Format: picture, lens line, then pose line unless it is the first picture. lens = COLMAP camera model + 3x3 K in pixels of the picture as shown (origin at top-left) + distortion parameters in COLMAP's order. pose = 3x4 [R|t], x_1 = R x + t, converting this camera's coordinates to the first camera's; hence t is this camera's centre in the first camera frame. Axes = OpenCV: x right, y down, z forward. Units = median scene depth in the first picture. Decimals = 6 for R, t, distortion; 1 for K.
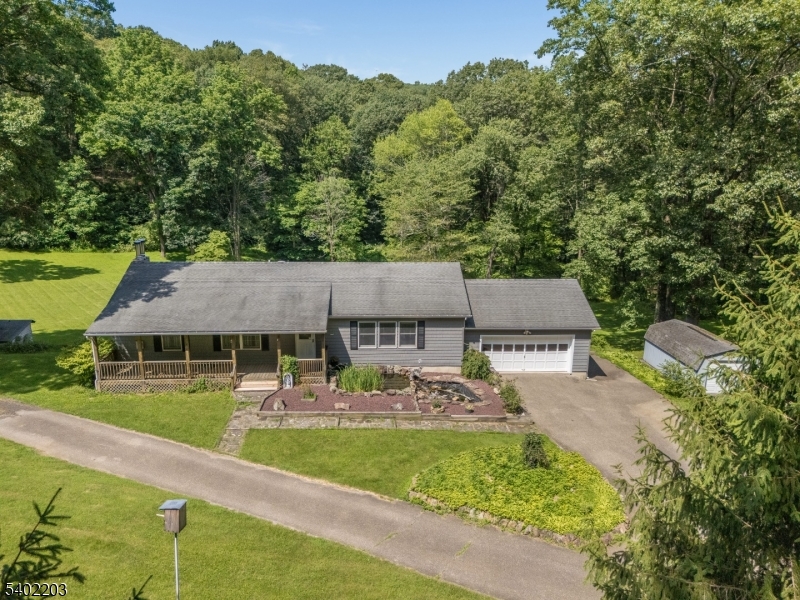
lens RADIAL K [[601.1, 0, 399.4], [0, 601.1, 297.5], [0, 0, 1]] dist [0.031792, -0.007096]
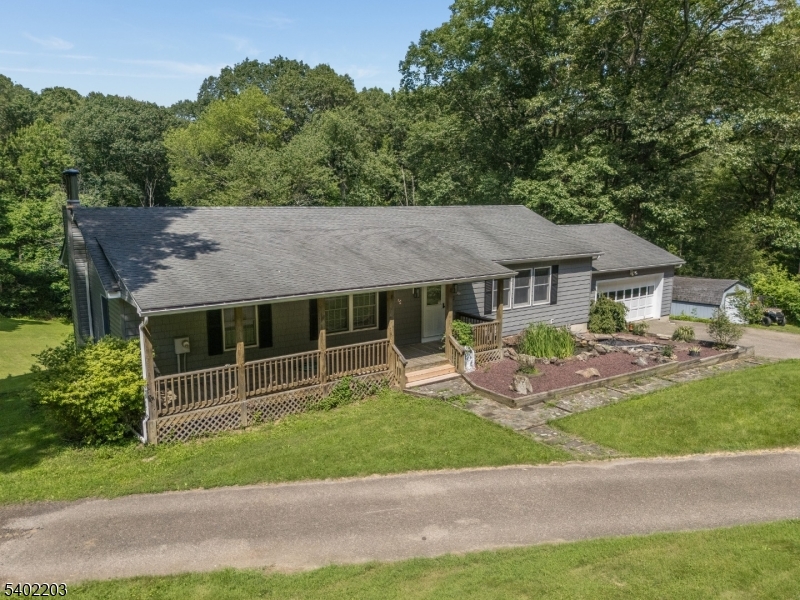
lens RADIAL K [[601.1, 0, 399.6], [0, 601.1, 300.0], [0, 0, 1]] dist [0.031792, -0.007096]
pose [[0.847047, -0.099077, 0.522203, -0.525837], [0.141479, 0.989057, -0.041835, 0.085913], [-0.512343, 0.109317, 0.851795, 0.457979]]
